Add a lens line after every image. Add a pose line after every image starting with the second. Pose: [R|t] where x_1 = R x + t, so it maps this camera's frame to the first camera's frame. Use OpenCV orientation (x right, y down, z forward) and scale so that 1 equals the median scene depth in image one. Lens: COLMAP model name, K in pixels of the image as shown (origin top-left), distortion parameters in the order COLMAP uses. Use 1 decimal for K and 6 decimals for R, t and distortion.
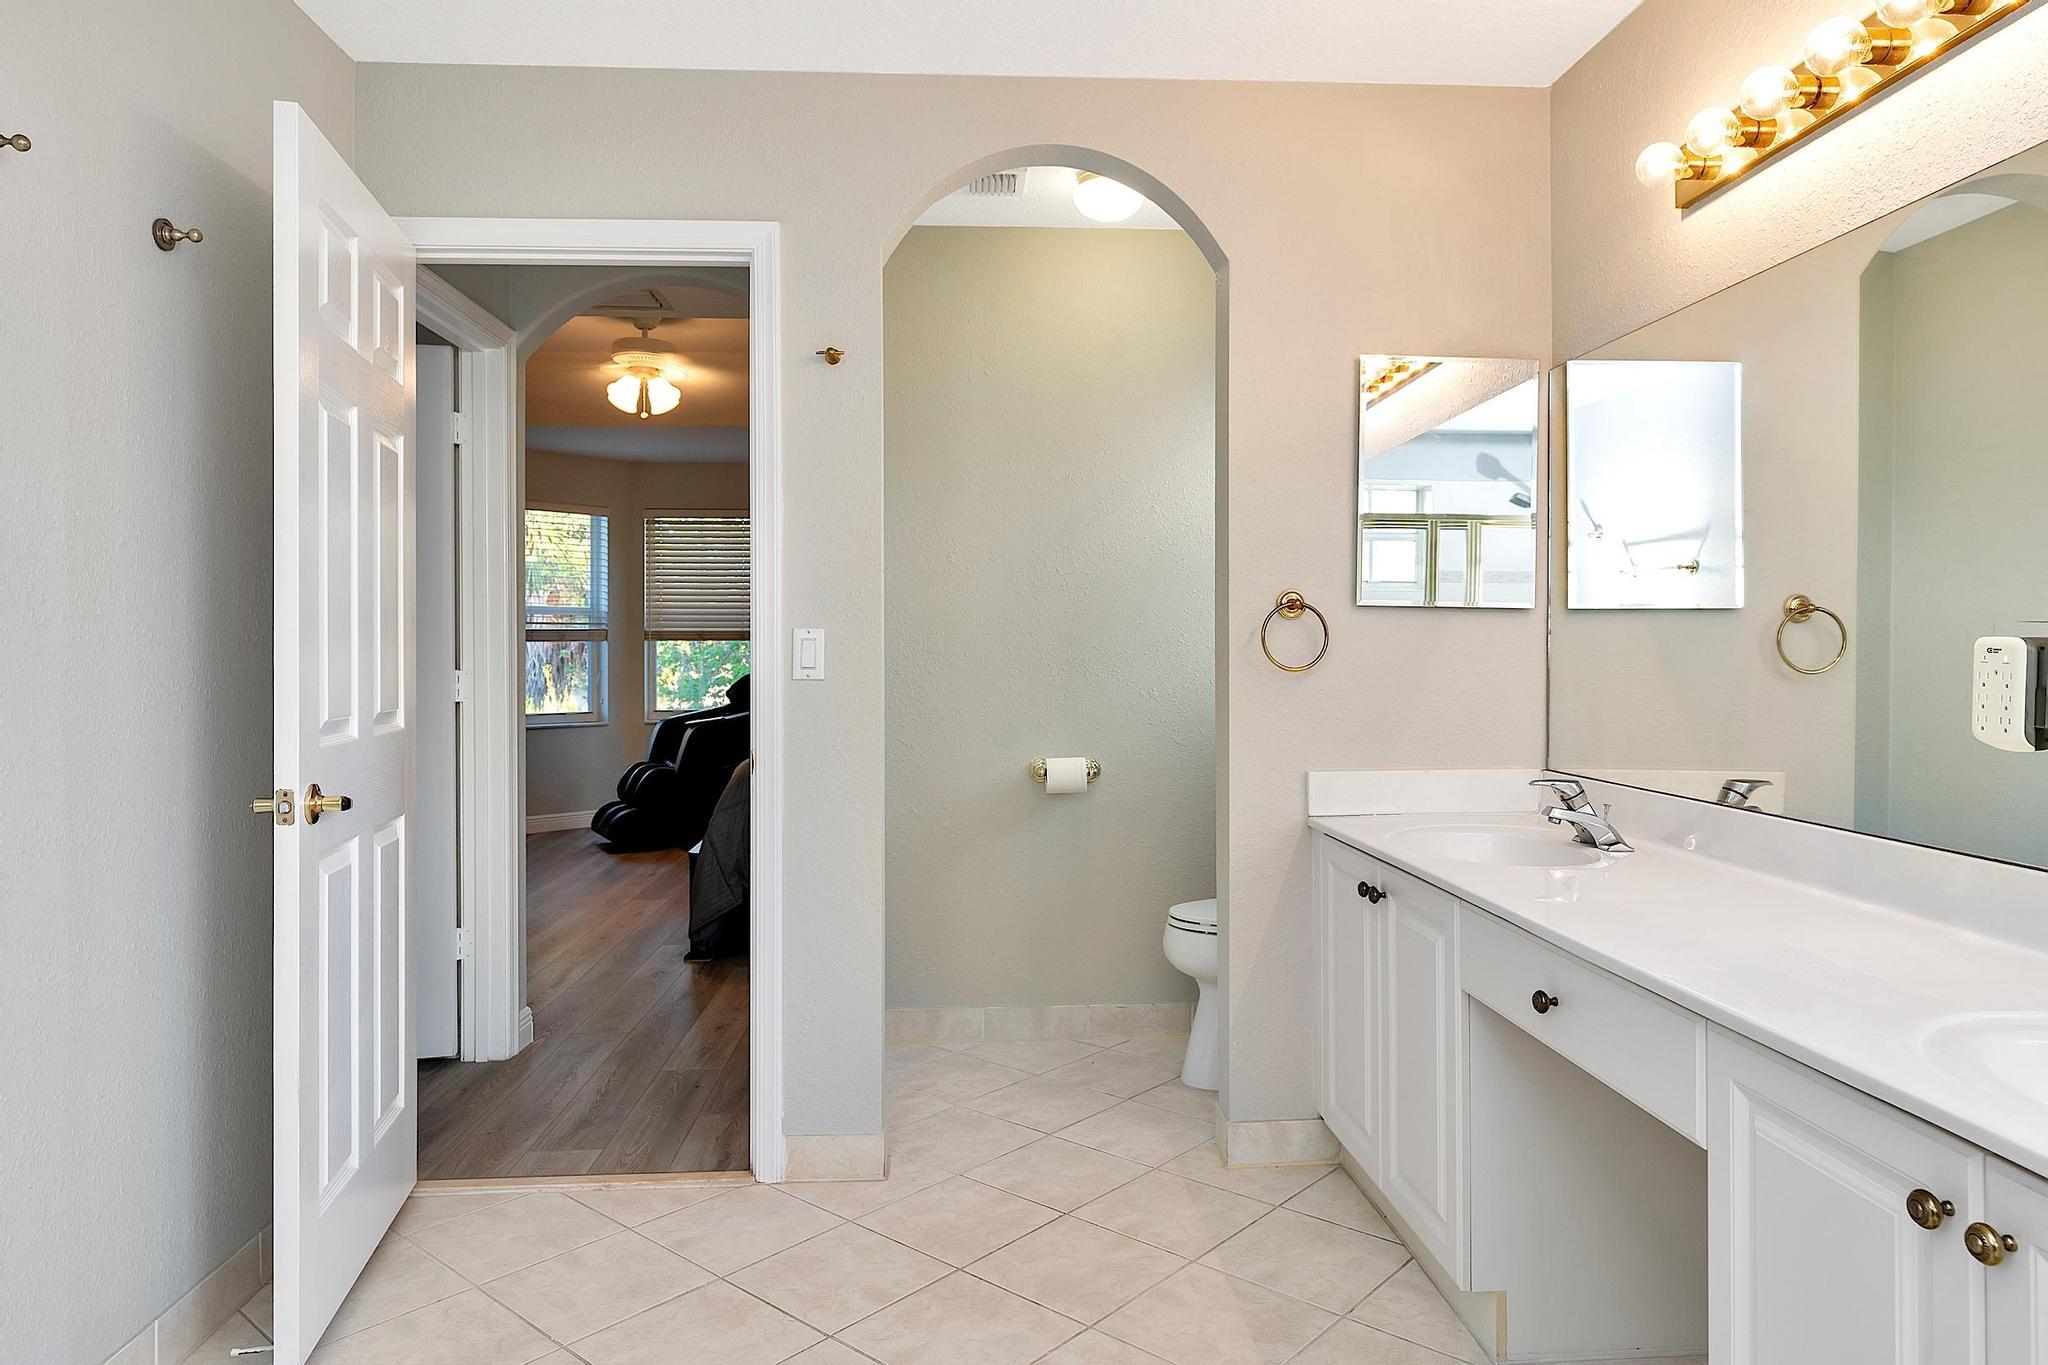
lens RADIAL K [[1306.1, 0, 1022.5], [0, 1306.1, 670.2], [0, 0, 1]] dist [-0.002484, -0.000040]
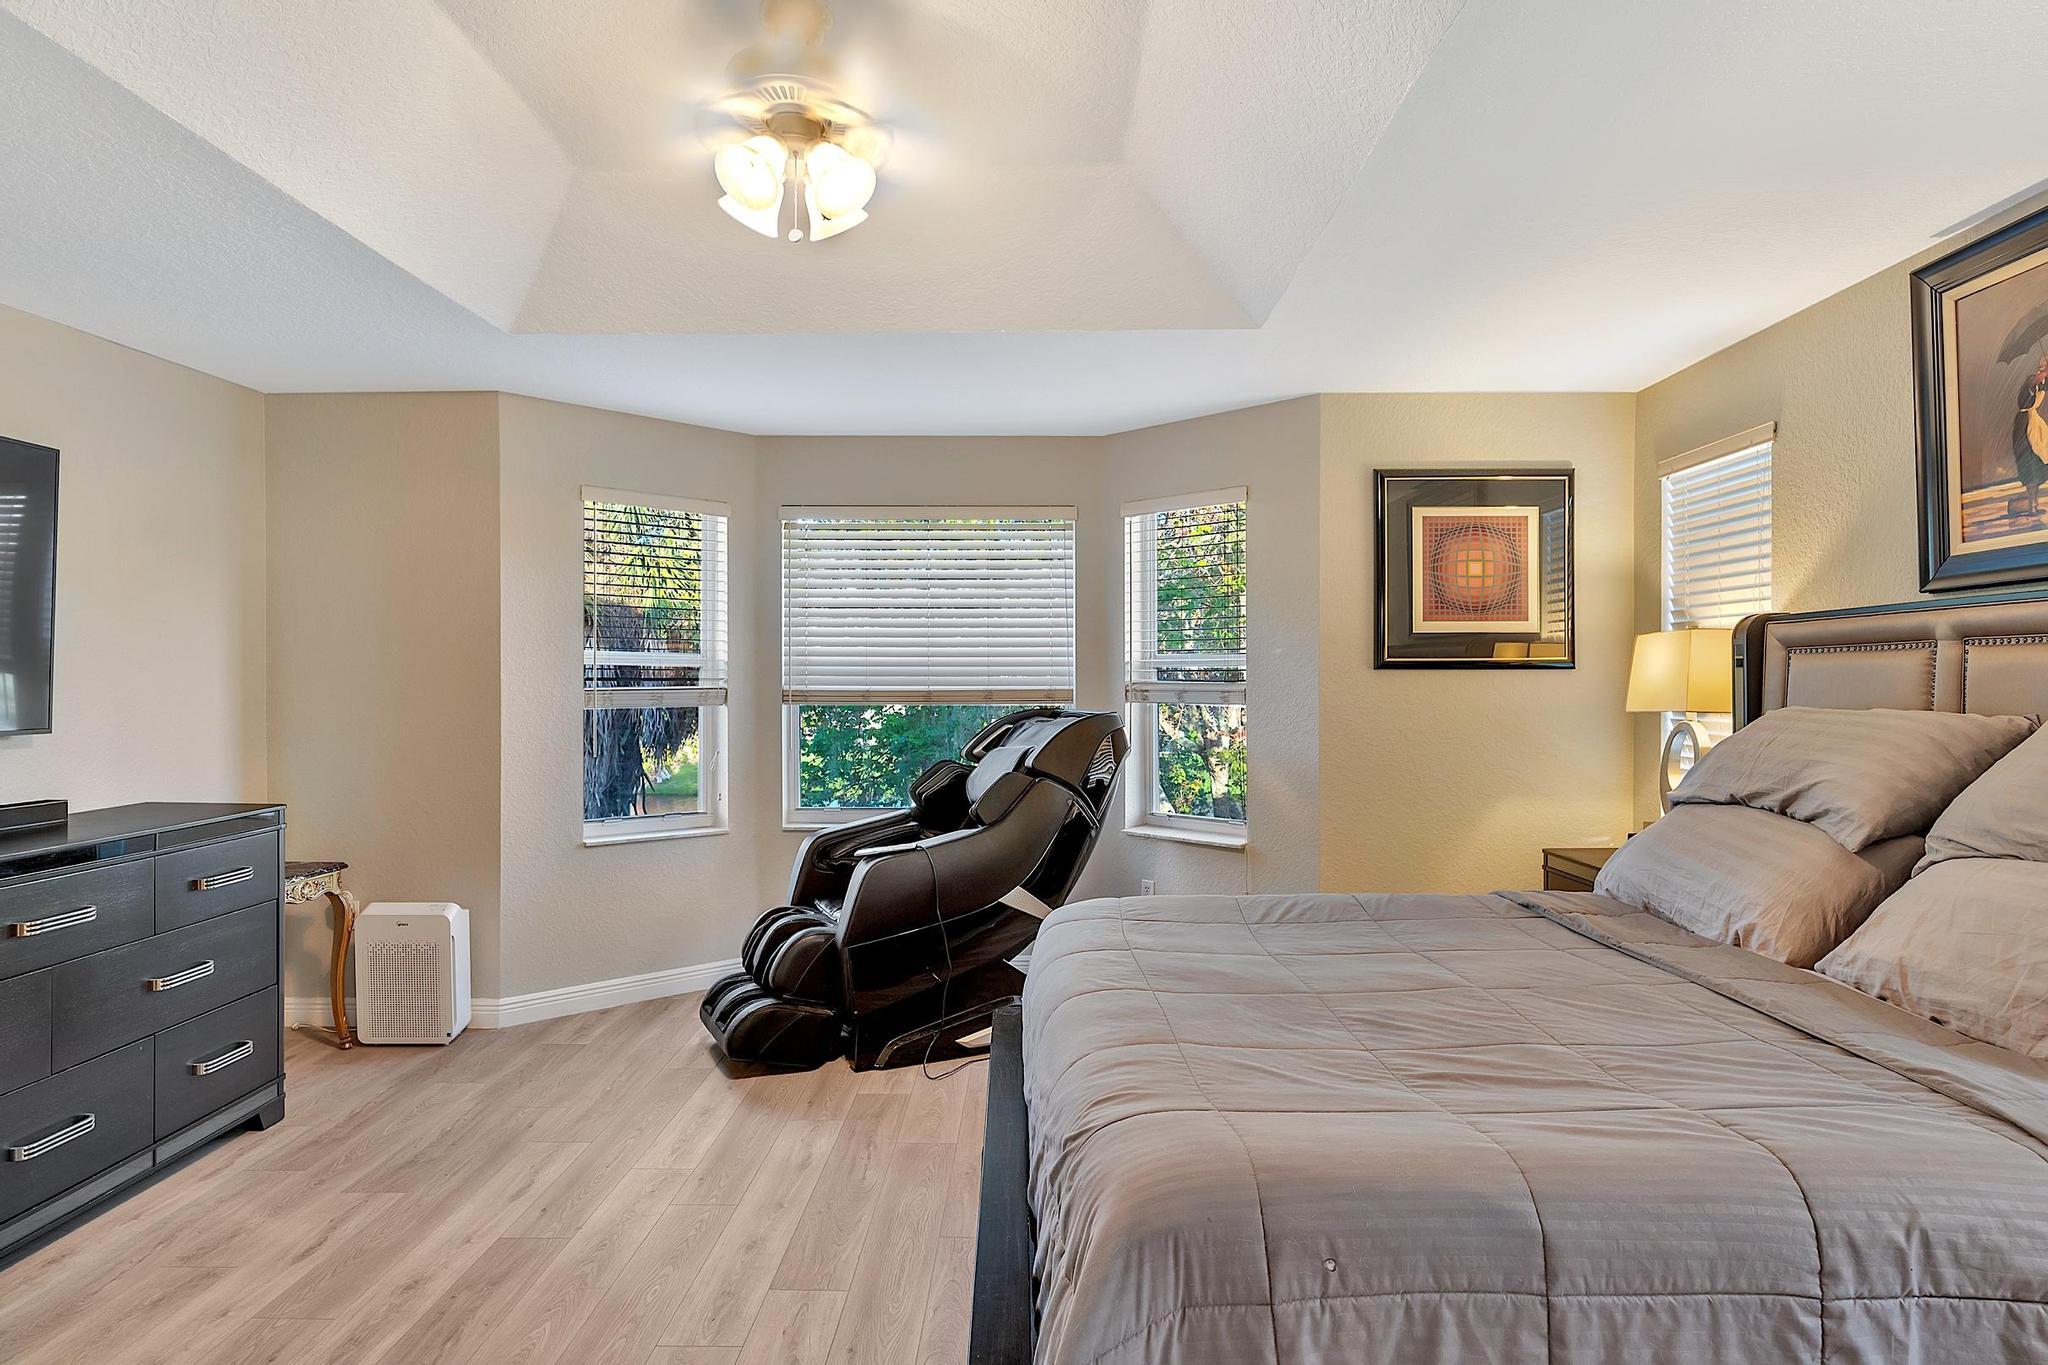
lens RADIAL K [[1158.2, 0, 1023.4], [0, 1158.2, 681.9], [0, 0, 1]] dist [0.000540, -0.000108]
pose [[0.997727, -0.004504, -0.067237, -0.147194], [0.003607, 0.999903, -0.013457, -0.028385], [0.067291, 0.013183, 0.997646, 0.484009]]
